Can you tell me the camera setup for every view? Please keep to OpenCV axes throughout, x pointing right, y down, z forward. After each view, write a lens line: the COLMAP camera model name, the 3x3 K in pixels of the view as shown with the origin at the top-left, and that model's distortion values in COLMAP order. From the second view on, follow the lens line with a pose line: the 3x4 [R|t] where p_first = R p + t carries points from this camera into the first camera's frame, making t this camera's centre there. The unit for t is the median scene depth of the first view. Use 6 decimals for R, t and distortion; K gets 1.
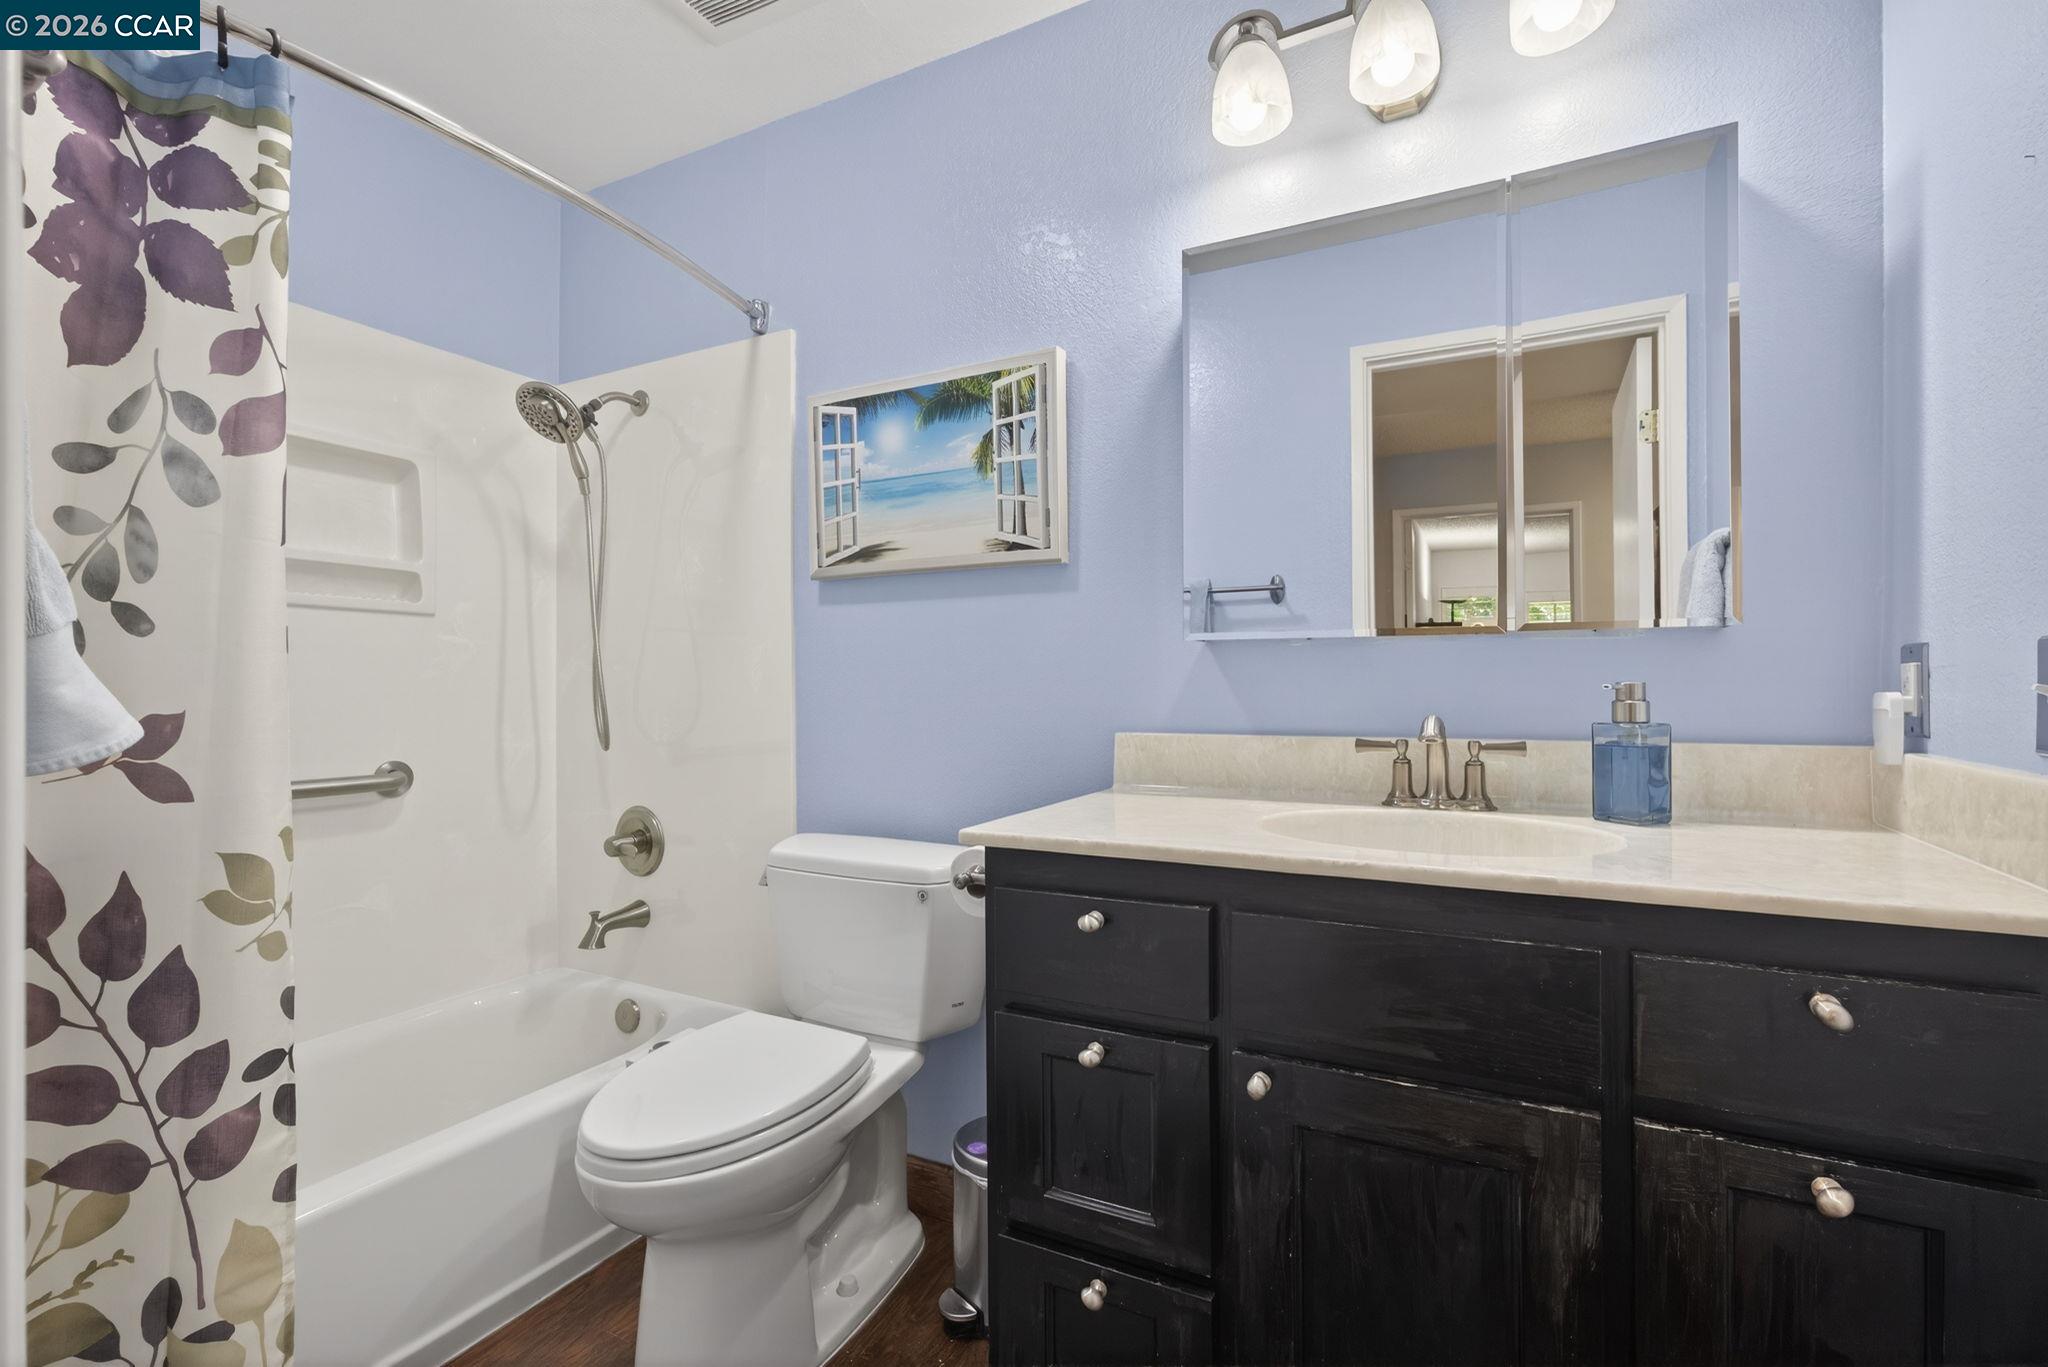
lens RADIAL K [[919.2, 0, 1017.1], [0, 919.2, 693.6], [0, 0, 1]] dist [-0.018105, 0.006284]
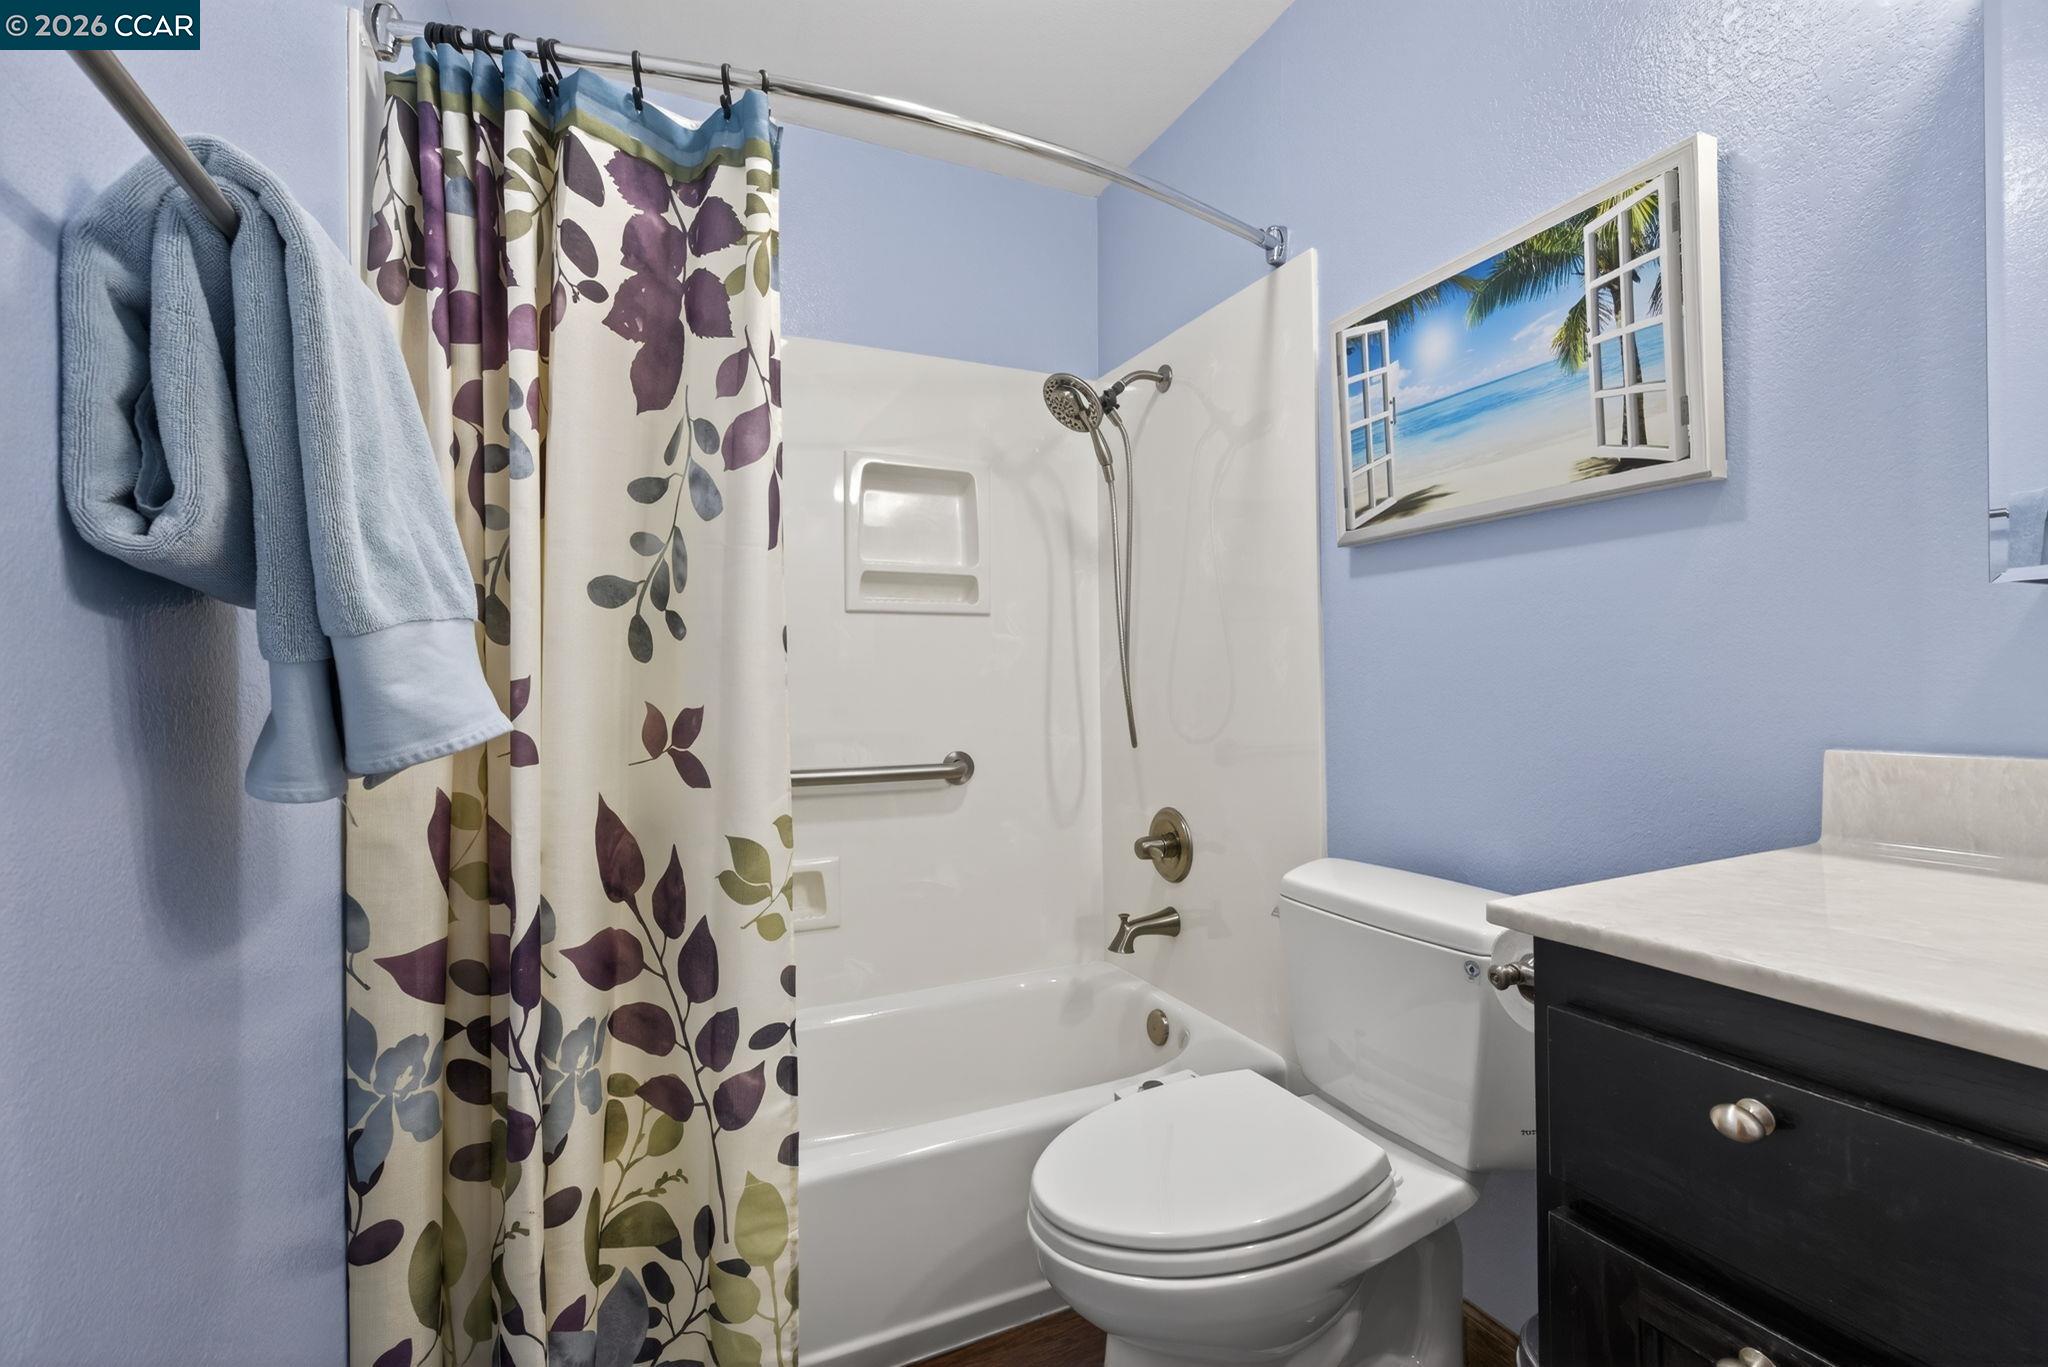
lens RADIAL K [[919.2, 0, 1015.6], [0, 919.2, 686.3], [0, 0, 1]] dist [-0.018105, 0.006284]
pose [[0.800459, -0.004750, -0.599368, 0.046863], [0.004146, 0.999989, -0.002388, -0.000365], [0.599373, -0.000574, 0.800470, 0.253702]]
